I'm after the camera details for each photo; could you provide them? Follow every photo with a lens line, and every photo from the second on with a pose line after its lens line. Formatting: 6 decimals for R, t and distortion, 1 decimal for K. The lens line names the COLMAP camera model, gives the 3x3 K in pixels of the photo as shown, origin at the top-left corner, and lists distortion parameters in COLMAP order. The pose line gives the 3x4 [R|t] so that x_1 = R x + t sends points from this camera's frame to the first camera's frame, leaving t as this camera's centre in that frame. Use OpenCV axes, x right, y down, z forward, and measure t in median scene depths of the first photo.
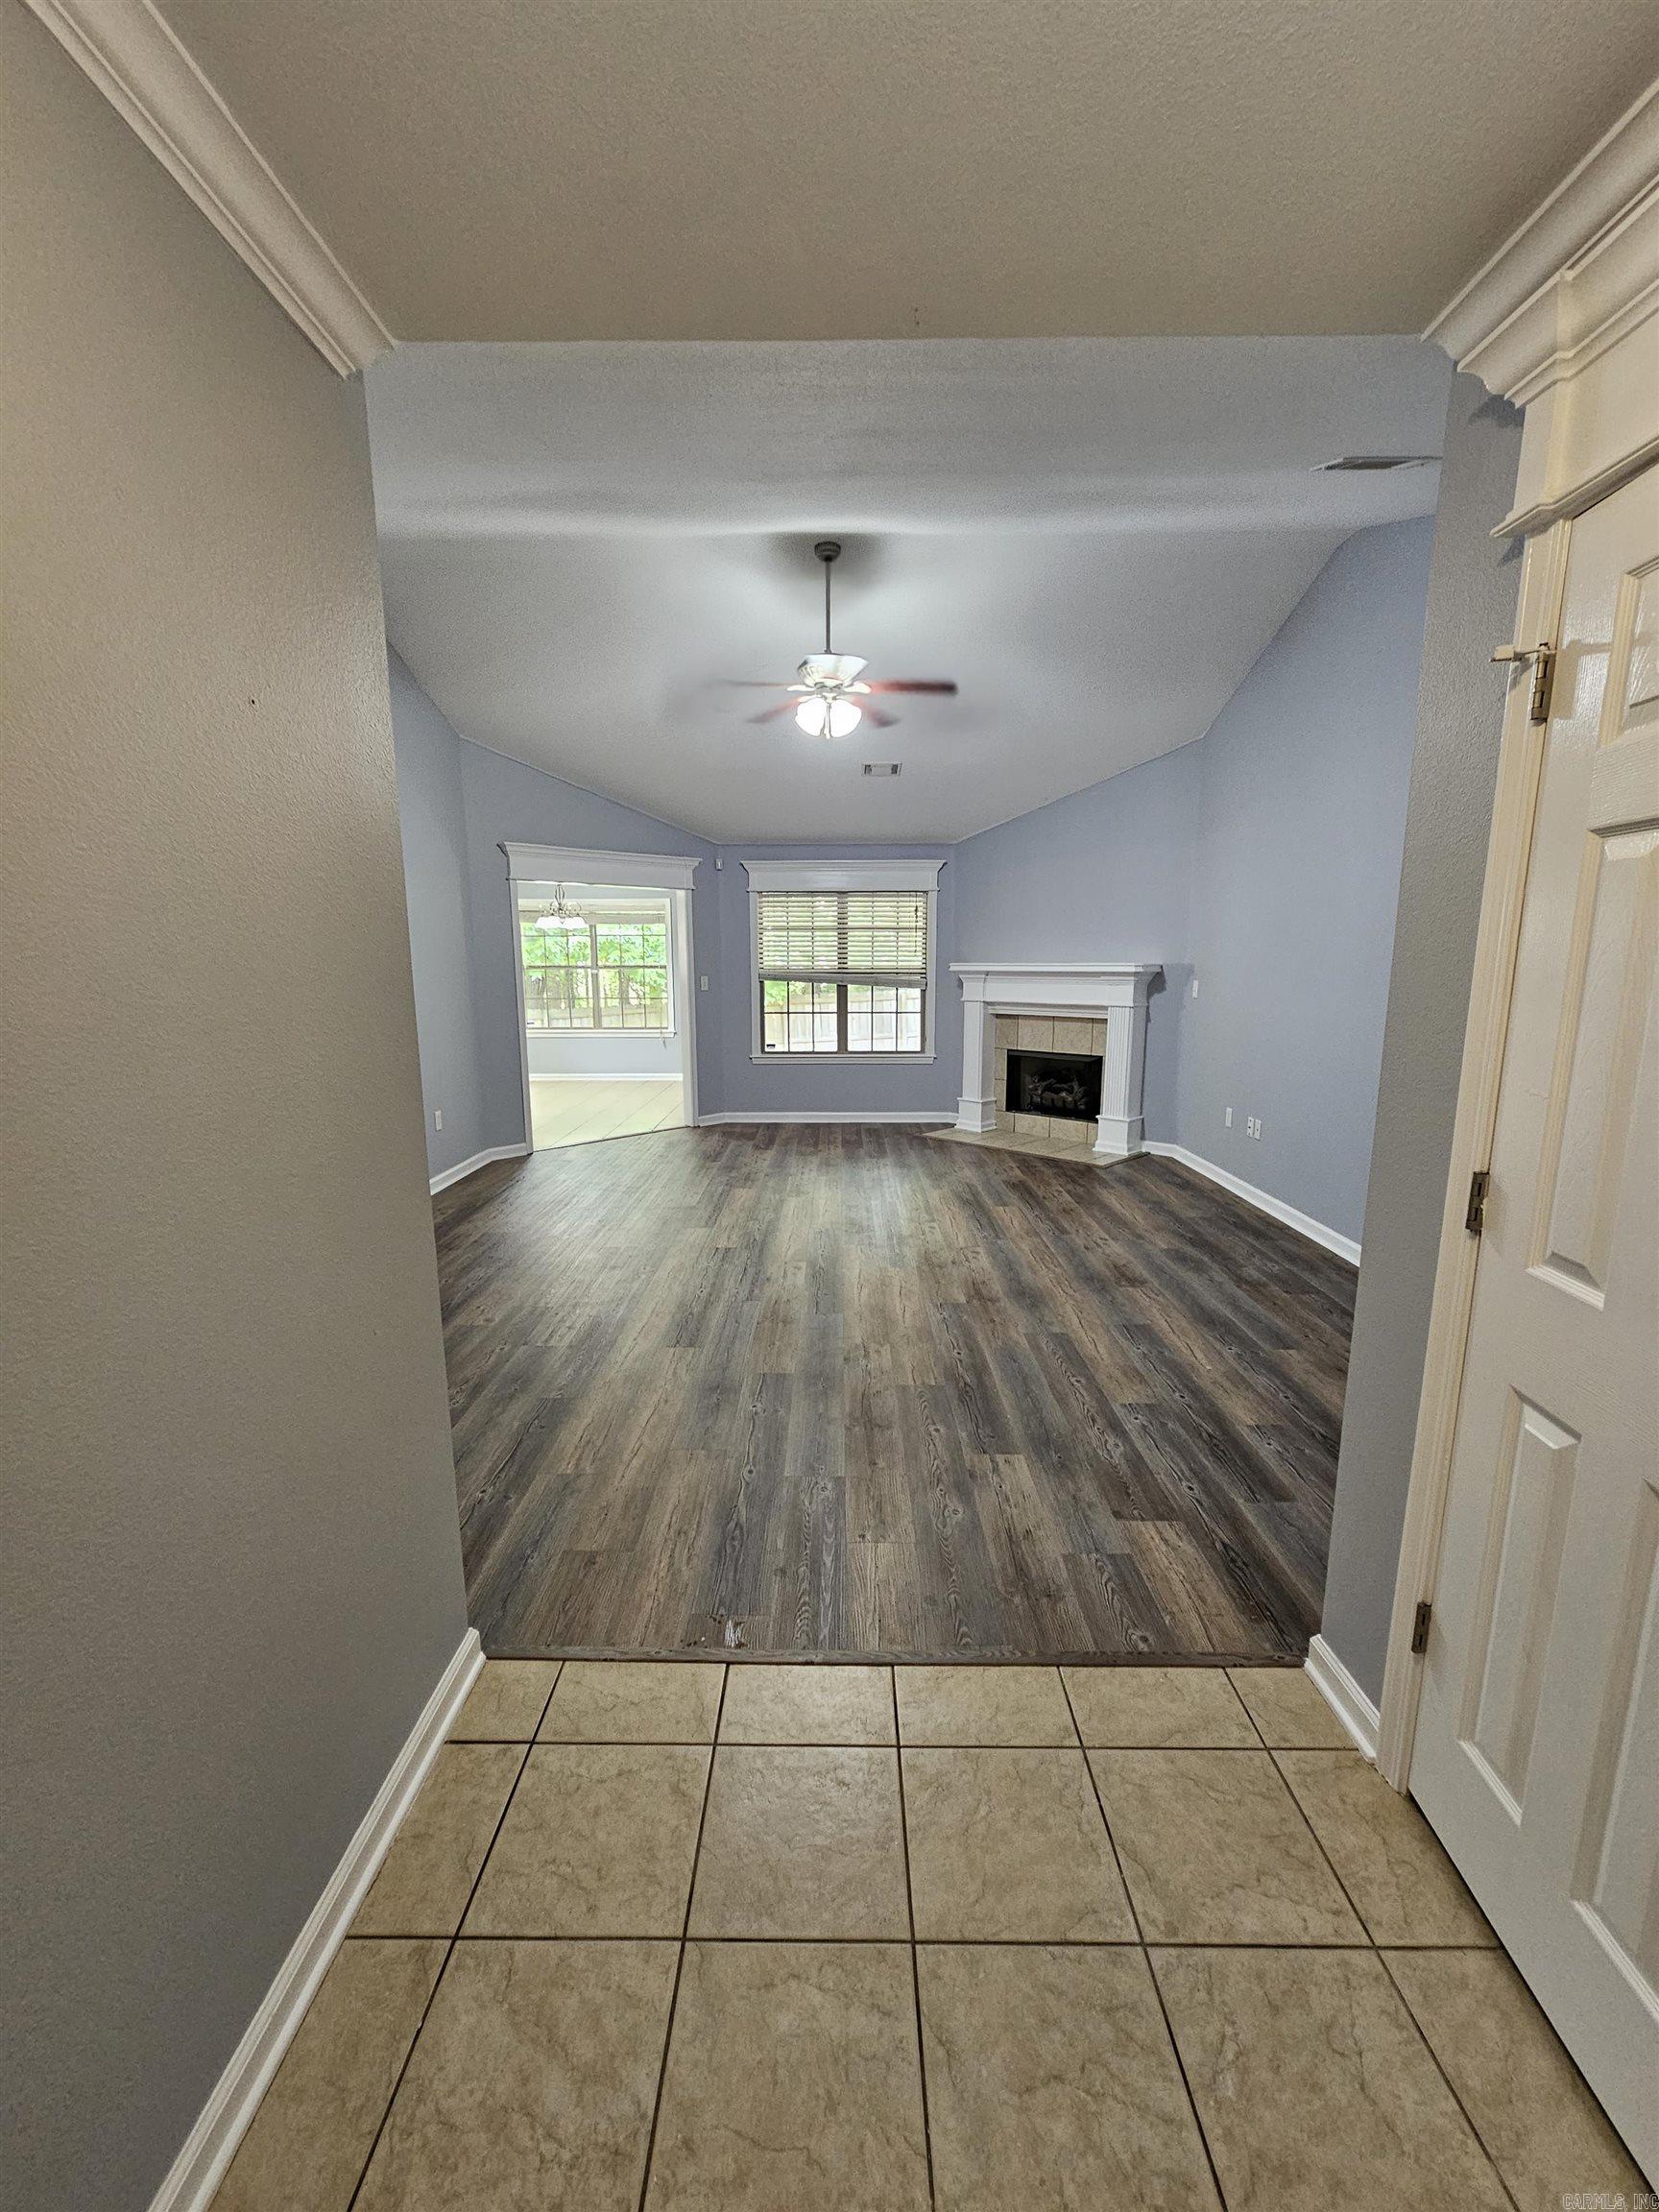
lens RADIAL K [[905.0, 0, 832.1], [0, 905.0, 1125.8], [0, 0, 1]] dist [-0.005515, 0.001517]
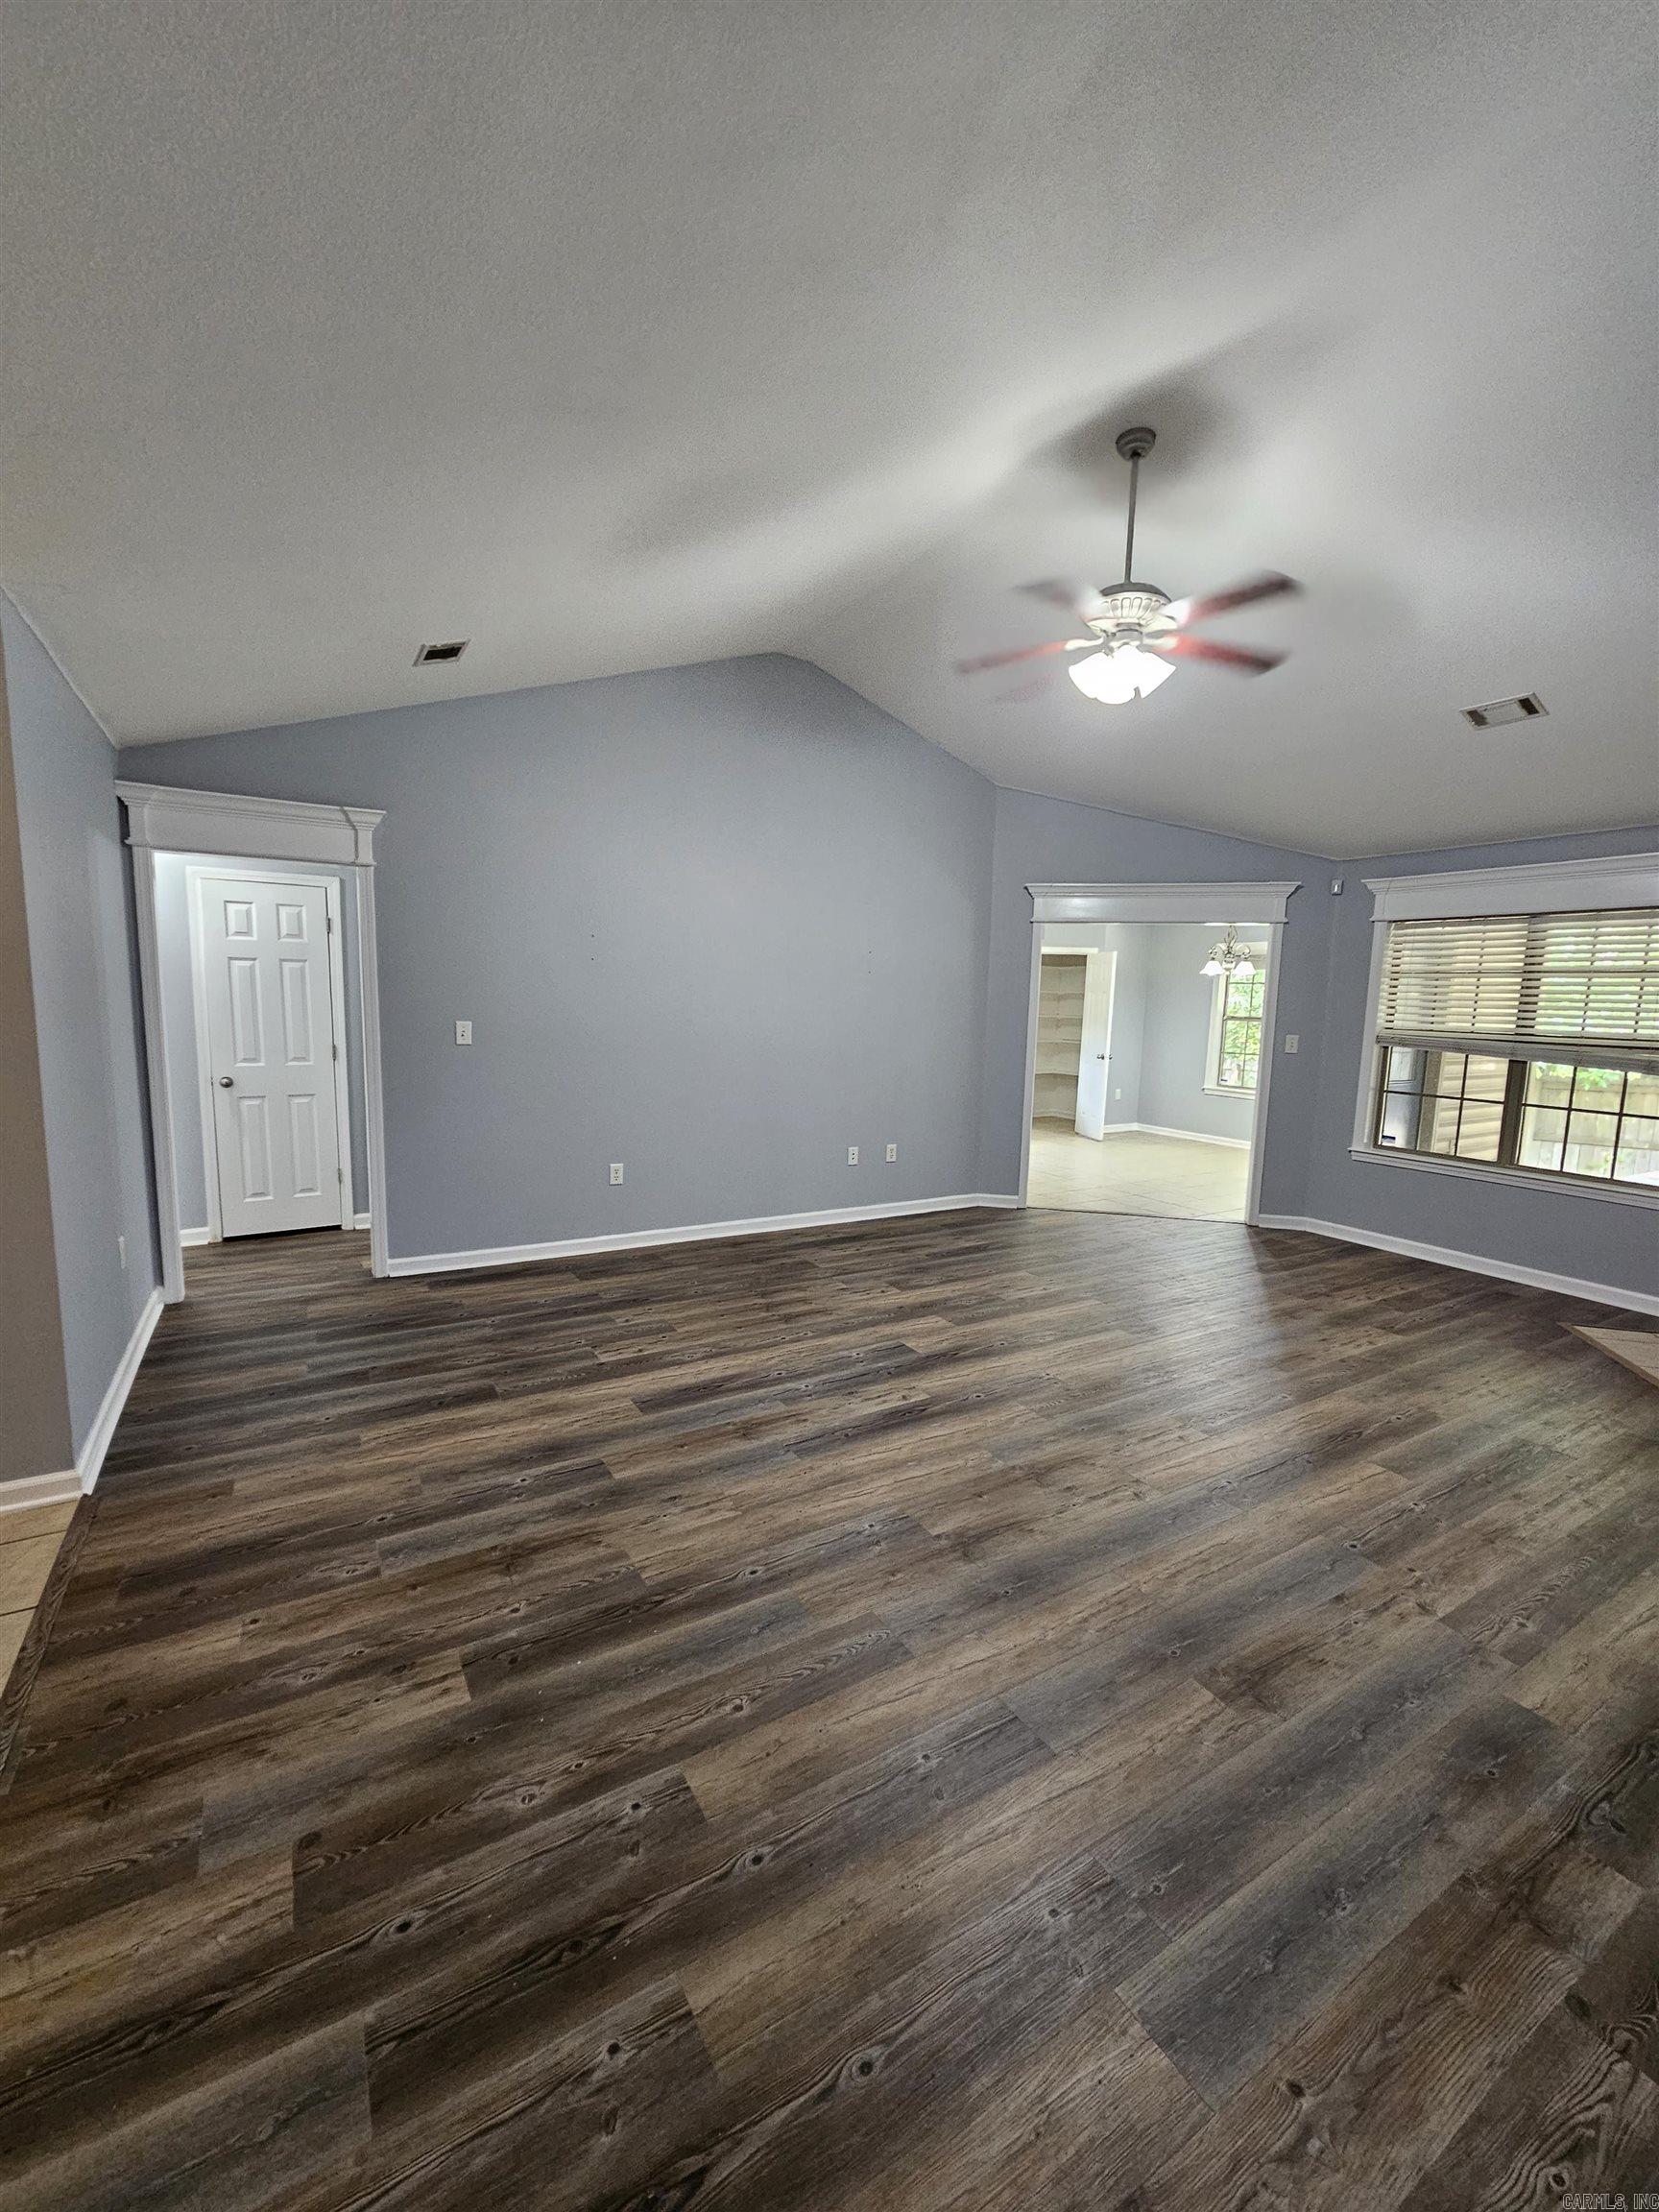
lens RADIAL K [[905.0, 0, 820.8], [0, 905.0, 1106.3], [0, 0, 1]] dist [-0.005515, 0.001517]
pose [[0.520086, 0.118051, -0.845917, 0.592003], [-0.181988, 0.982976, 0.025288, -0.102548], [0.834501, 0.140794, 0.532715, 0.527829]]
